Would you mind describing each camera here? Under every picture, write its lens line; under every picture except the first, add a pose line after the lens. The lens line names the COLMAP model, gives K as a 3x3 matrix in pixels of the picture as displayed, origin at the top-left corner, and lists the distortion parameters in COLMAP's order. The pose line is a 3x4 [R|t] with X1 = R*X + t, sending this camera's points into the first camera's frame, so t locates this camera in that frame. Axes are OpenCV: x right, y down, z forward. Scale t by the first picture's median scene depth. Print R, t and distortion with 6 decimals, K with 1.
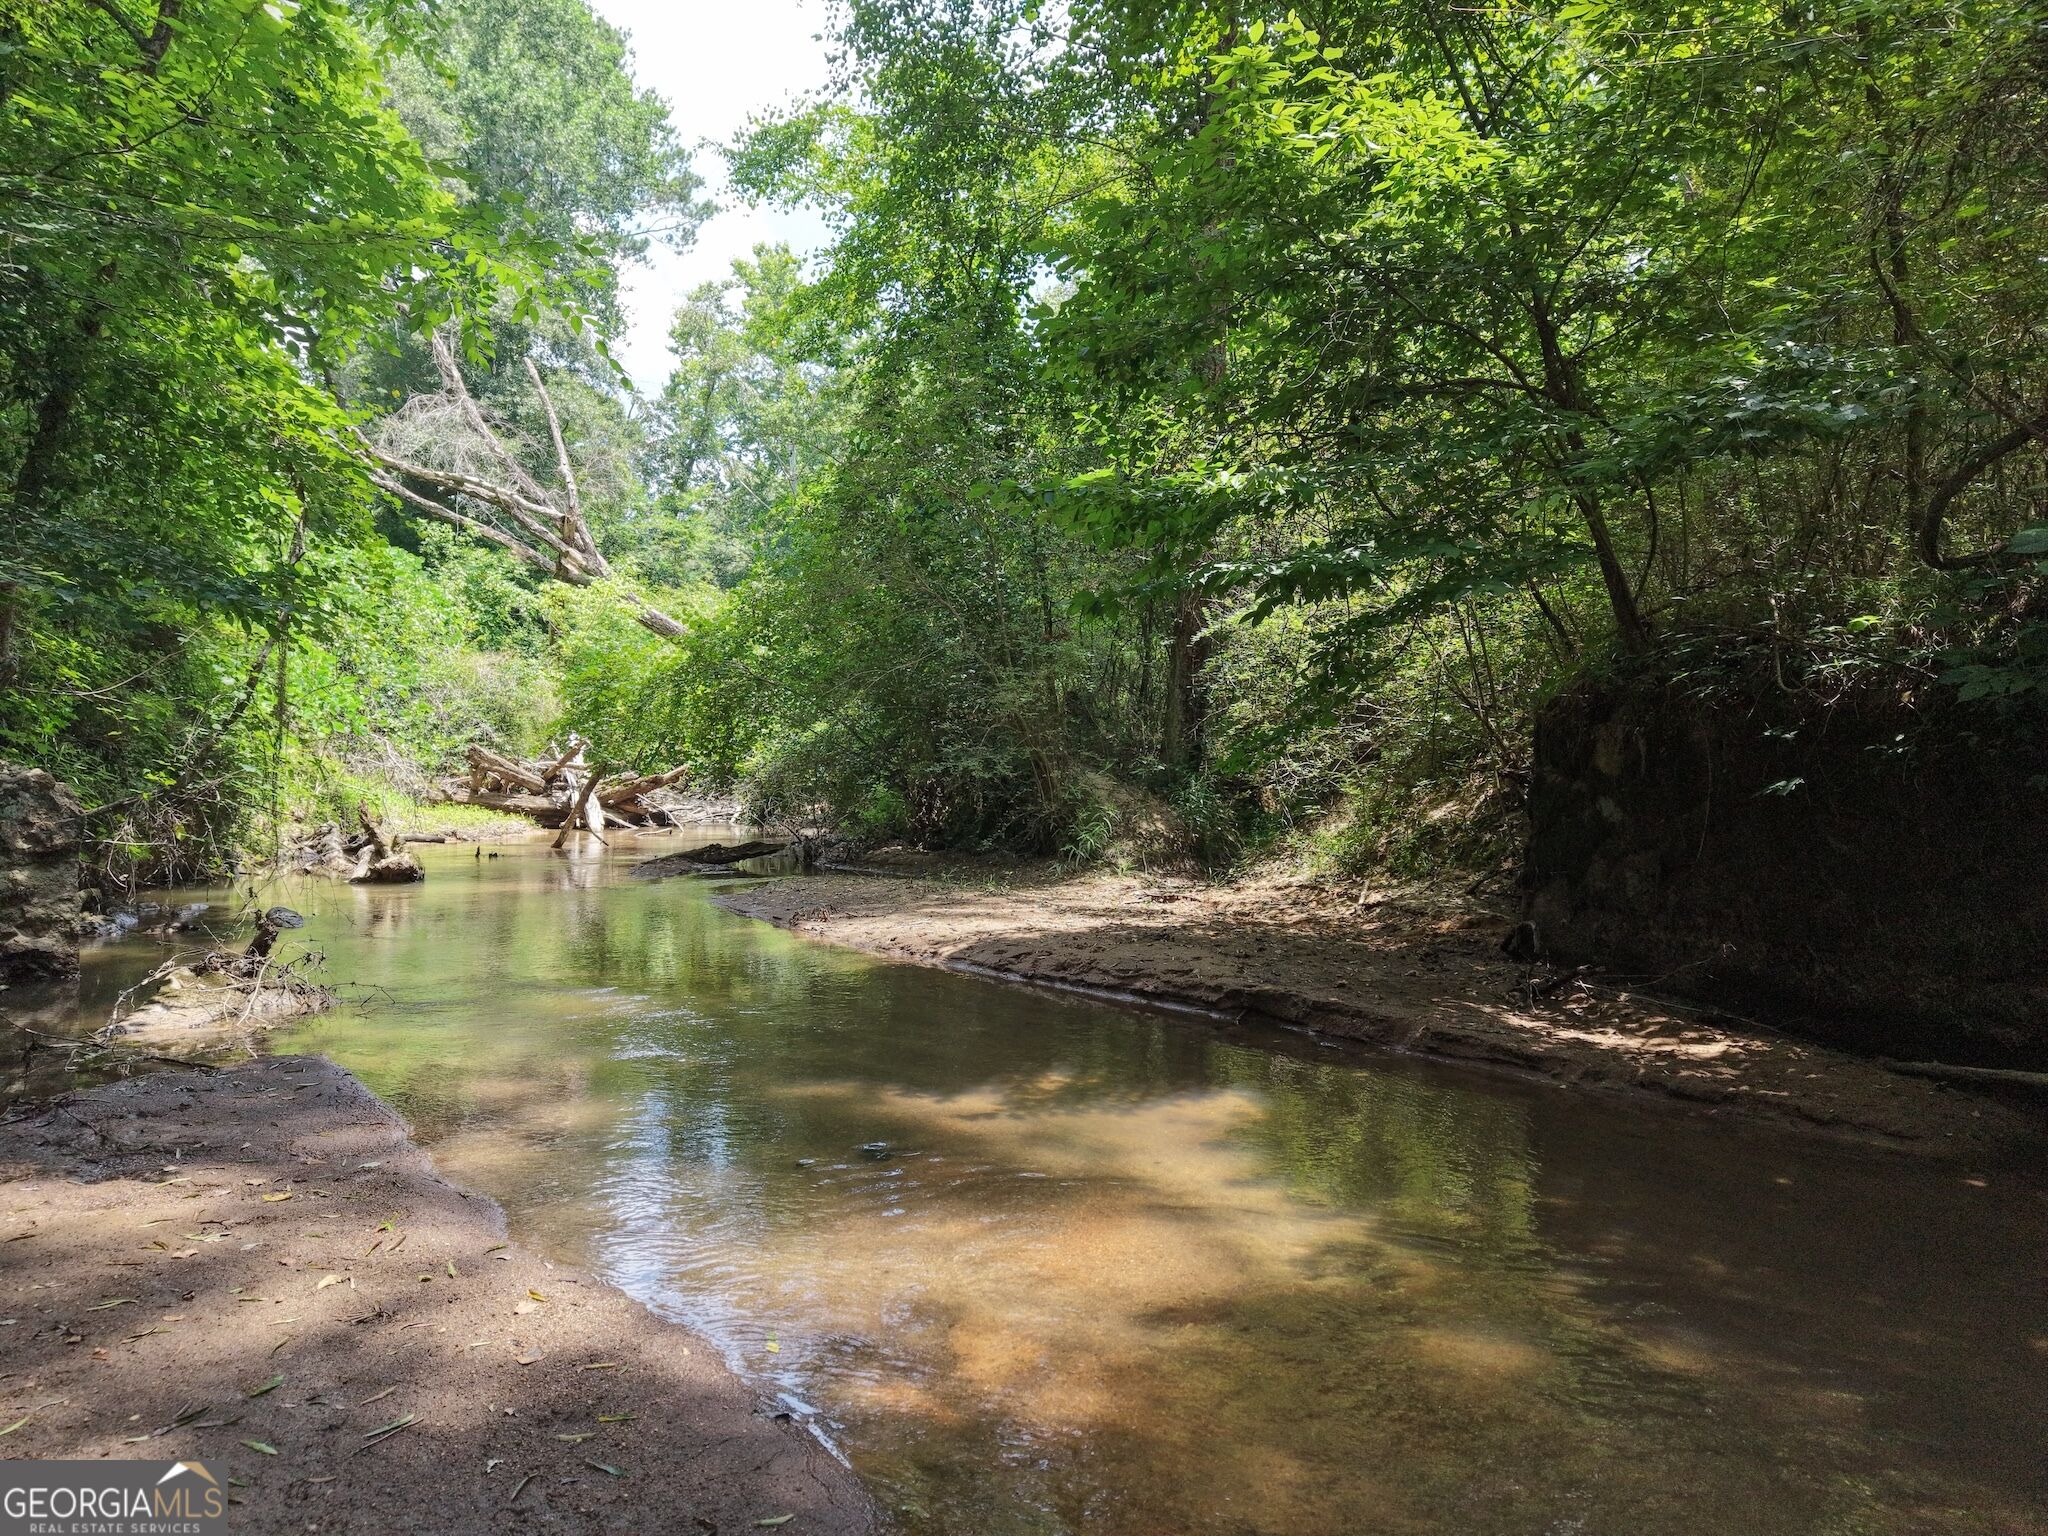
lens RADIAL K [[1342.5, 0, 1024.0], [0, 1342.5, 768.0], [0, 0, 1]] dist [-0.005231, -0.001900]
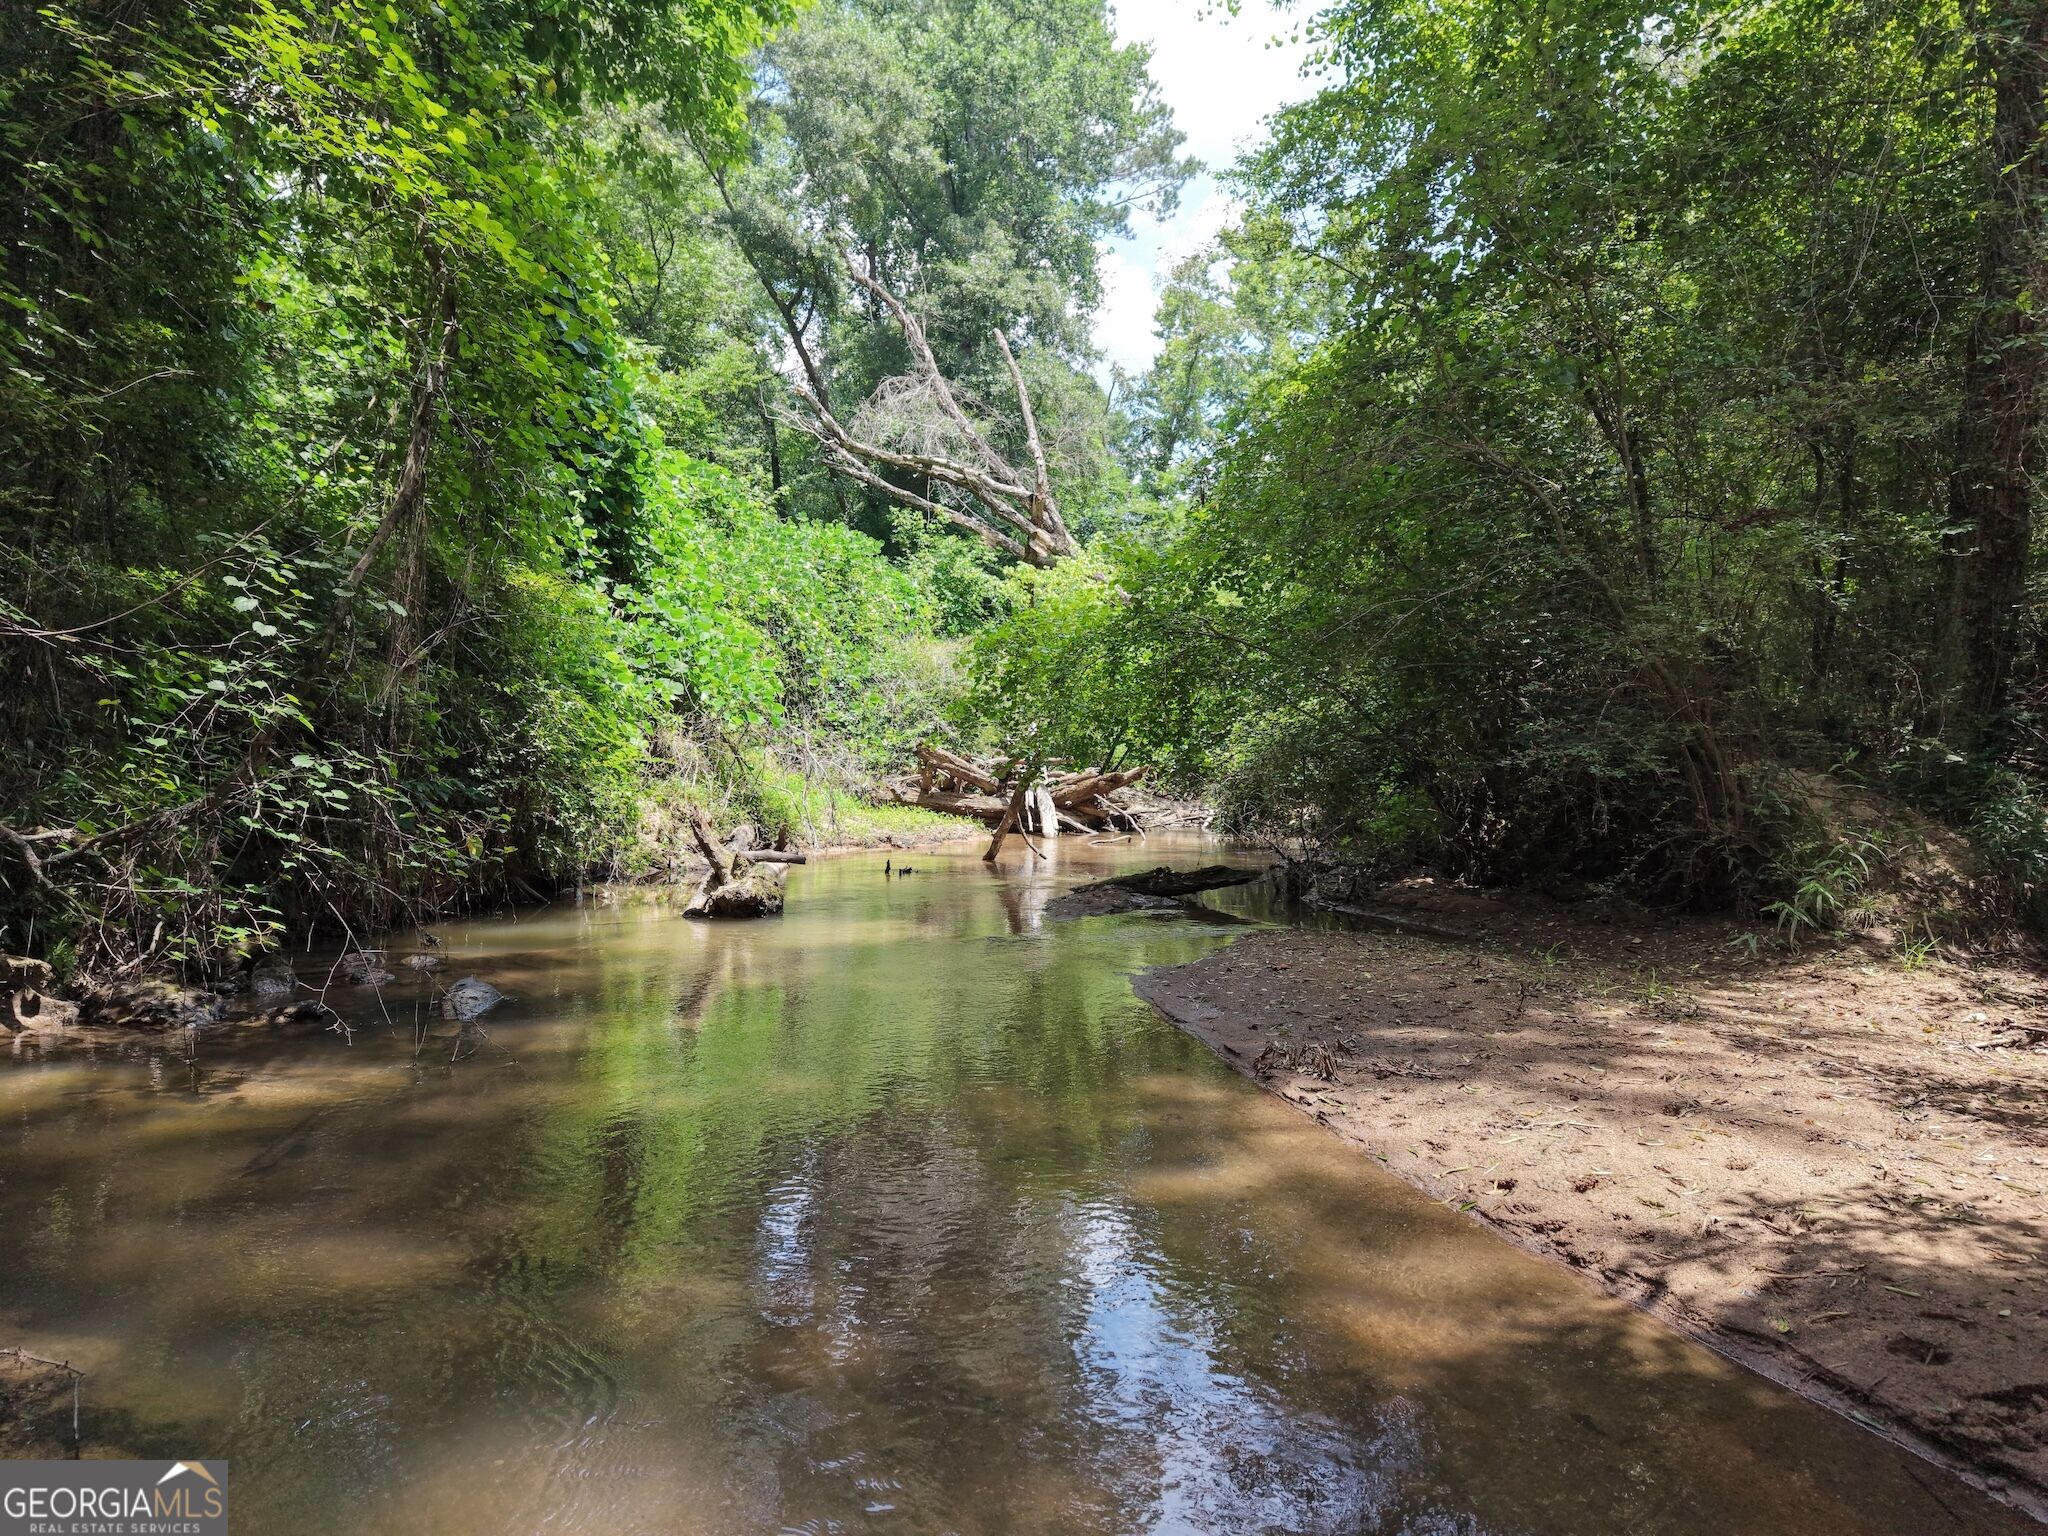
lens RADIAL K [[1322.0, 0, 1024.3], [0, 1322.0, 821.6], [0, 0, 1]] dist [0.048106, -0.120276]
pose [[0.935537, 0.013192, -0.352983, -0.022281], [0.001465, 0.999149, 0.041225, 0.001147], [0.353226, -0.039085, 0.934721, 0.139849]]
